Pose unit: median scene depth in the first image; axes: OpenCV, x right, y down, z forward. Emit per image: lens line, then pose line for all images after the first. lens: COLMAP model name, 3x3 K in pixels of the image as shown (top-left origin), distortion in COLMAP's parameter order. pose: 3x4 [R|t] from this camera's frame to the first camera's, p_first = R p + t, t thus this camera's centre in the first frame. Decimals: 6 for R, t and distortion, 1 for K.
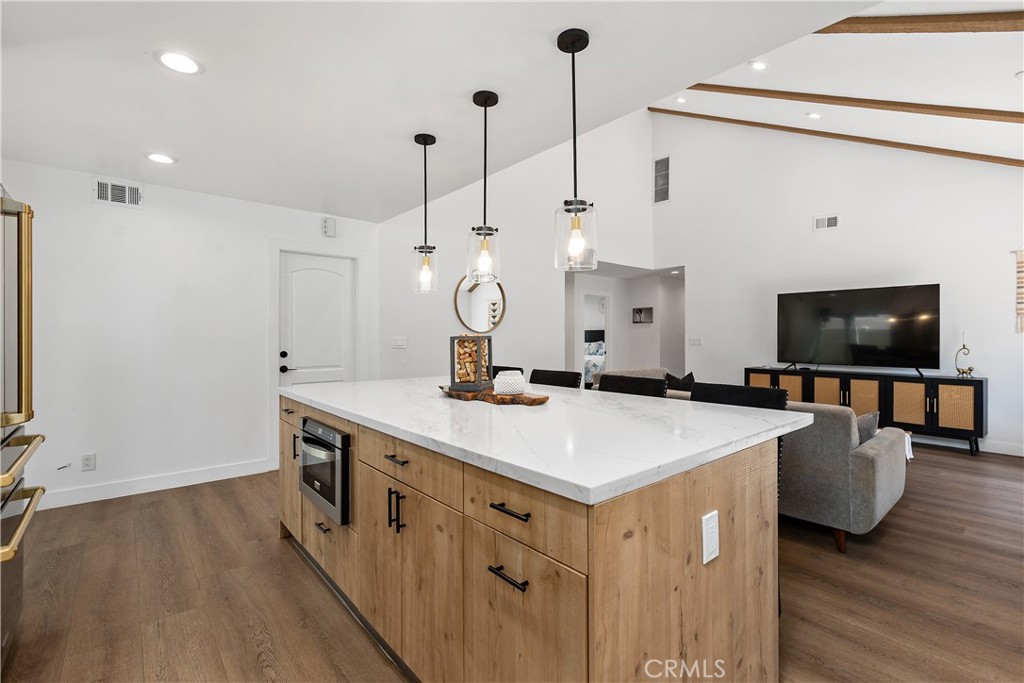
lens RADIAL K [[459.1, 0, 522.1], [0, 459.1, 341.9], [0, 0, 1]] dist [0.008558, -0.003017]
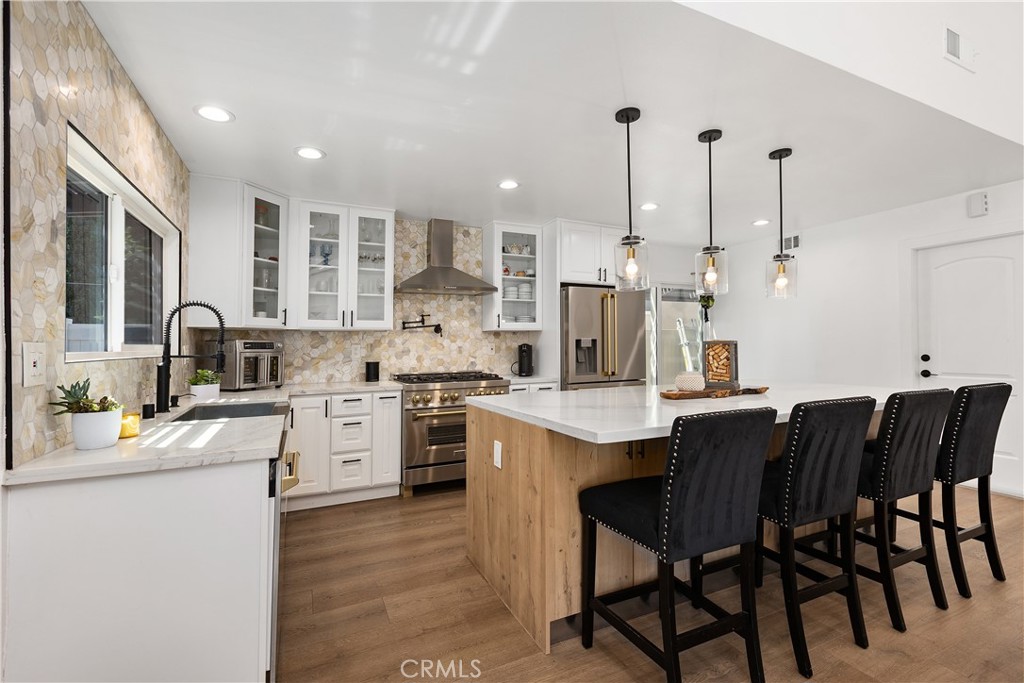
lens RADIAL K [[459.1, 0, 509.7], [0, 459.1, 342.3], [0, 0, 1]] dist [0.008558, -0.003017]
pose [[-0.275236, -0.002974, -0.961372, 0.489070], [0.001472, 0.999993, -0.003515, -0.002492], [0.961375, -0.002383, -0.275230, 0.355675]]
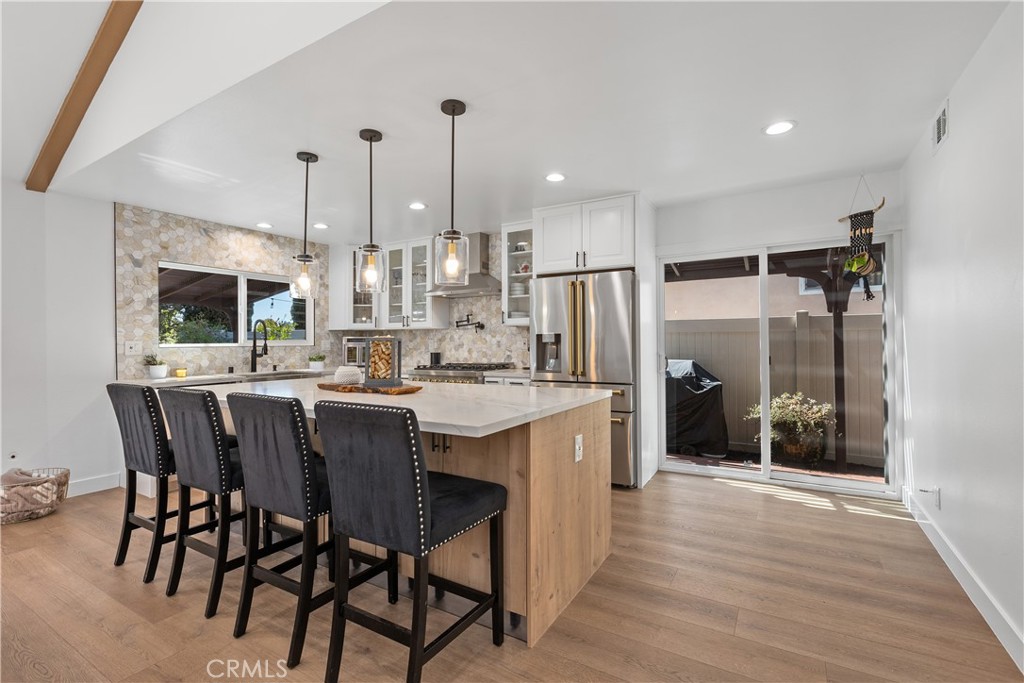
lens RADIAL K [[459.1, 0, 513.3], [0, 459.1, 340.5], [0, 0, 1]] dist [0.008558, -0.003017]
pose [[-0.951294, 0.007583, -0.308191, -0.028945], [0.005911, 0.999962, 0.006361, -0.004923], [0.308228, 0.004229, -0.951303, 0.941865]]
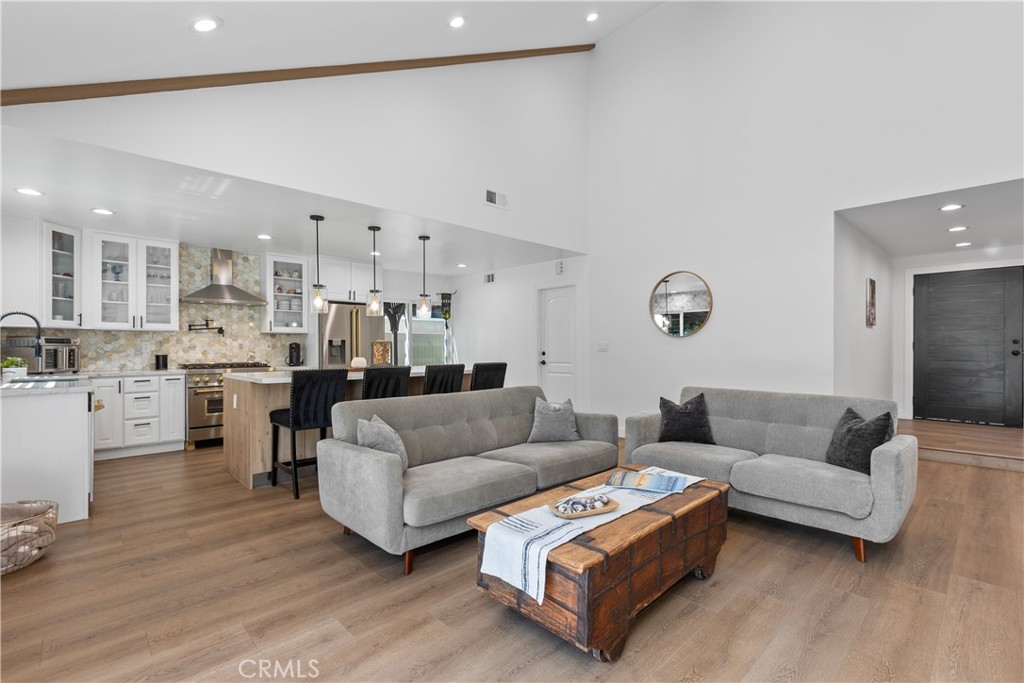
lens RADIAL K [[459.1, 0, 509.5], [0, 459.1, 360.6], [0, 0, 1]] dist [0.008558, -0.003017]
pose [[0.045992, 0.031535, -0.998444, 0.862800], [-0.008080, 0.999481, 0.031196, 0.002267], [0.998909, 0.006633, 0.046223, 0.642040]]
